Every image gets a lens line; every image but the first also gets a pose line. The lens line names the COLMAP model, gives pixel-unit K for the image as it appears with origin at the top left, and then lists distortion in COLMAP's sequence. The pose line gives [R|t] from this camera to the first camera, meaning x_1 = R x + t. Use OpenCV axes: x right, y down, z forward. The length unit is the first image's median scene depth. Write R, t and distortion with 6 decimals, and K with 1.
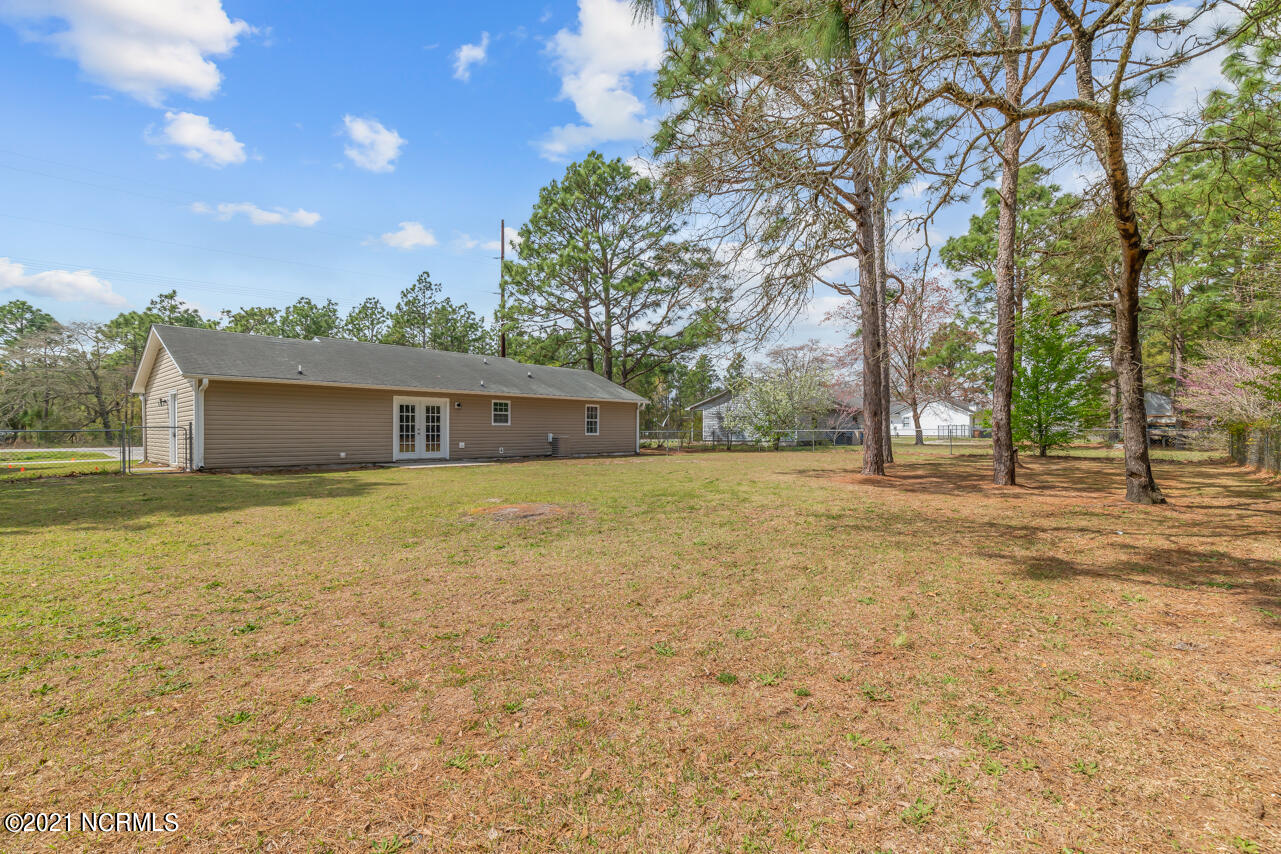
lens RADIAL K [[572.1, 0, 654.1], [0, 572.1, 429.5], [0, 0, 1]] dist [0.010429, -0.004605]
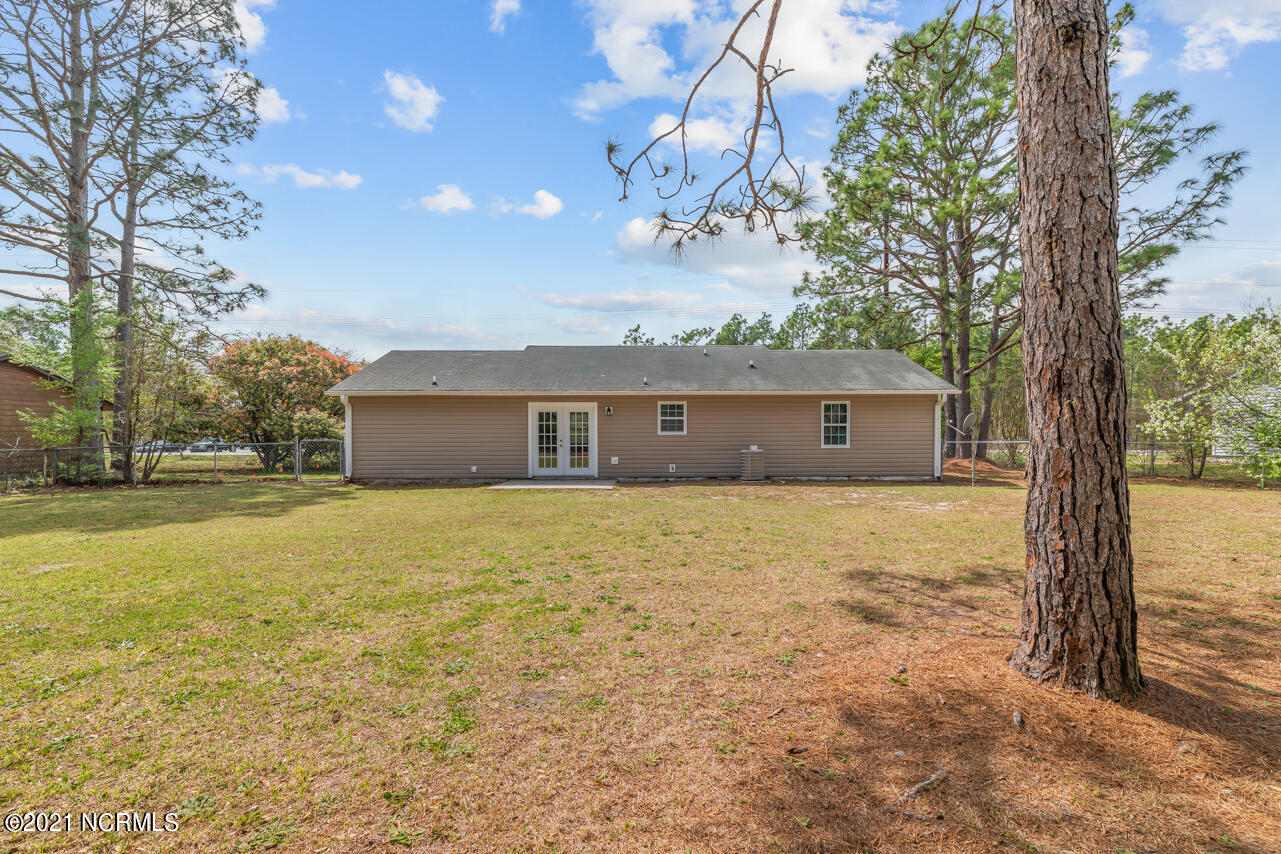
lens RADIAL K [[572.1, 0, 654.1], [0, 572.1, 429.5], [0, 0, 1]] dist [0.010429, -0.004605]
pose [[0.675820, -0.011275, -0.736980, 0.292960], [0.006861, 0.999936, -0.009007, -0.008126], [0.737034, 0.001031, 0.675854, 0.516719]]
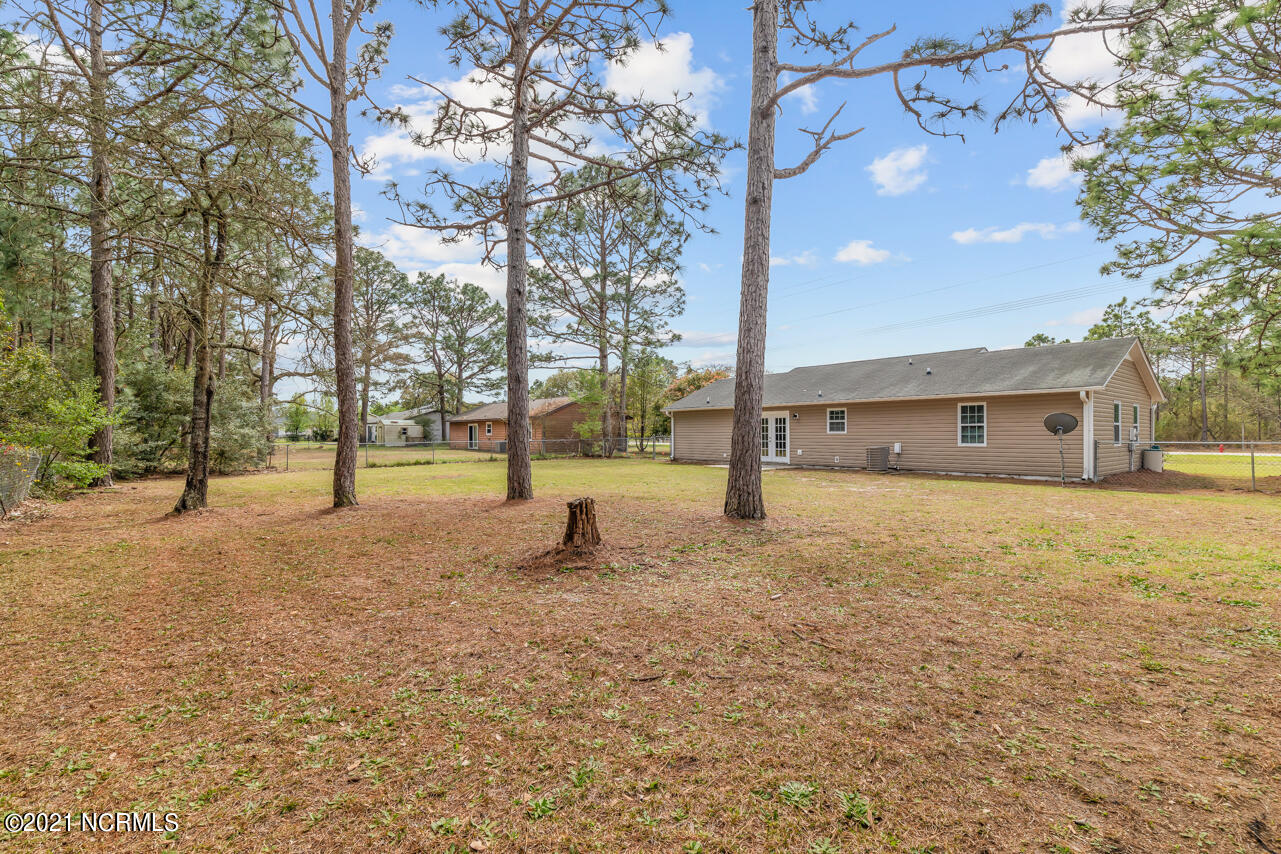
lens RADIAL K [[572.1, 0, 654.1], [0, 572.1, 429.5], [0, 0, 1]] dist [0.010429, -0.004605]
pose [[-0.158000, -0.015966, -0.987310, 0.809714], [-0.001304, 0.999872, -0.015960, 0.001633], [0.987438, -0.001234, -0.158000, 0.920336]]
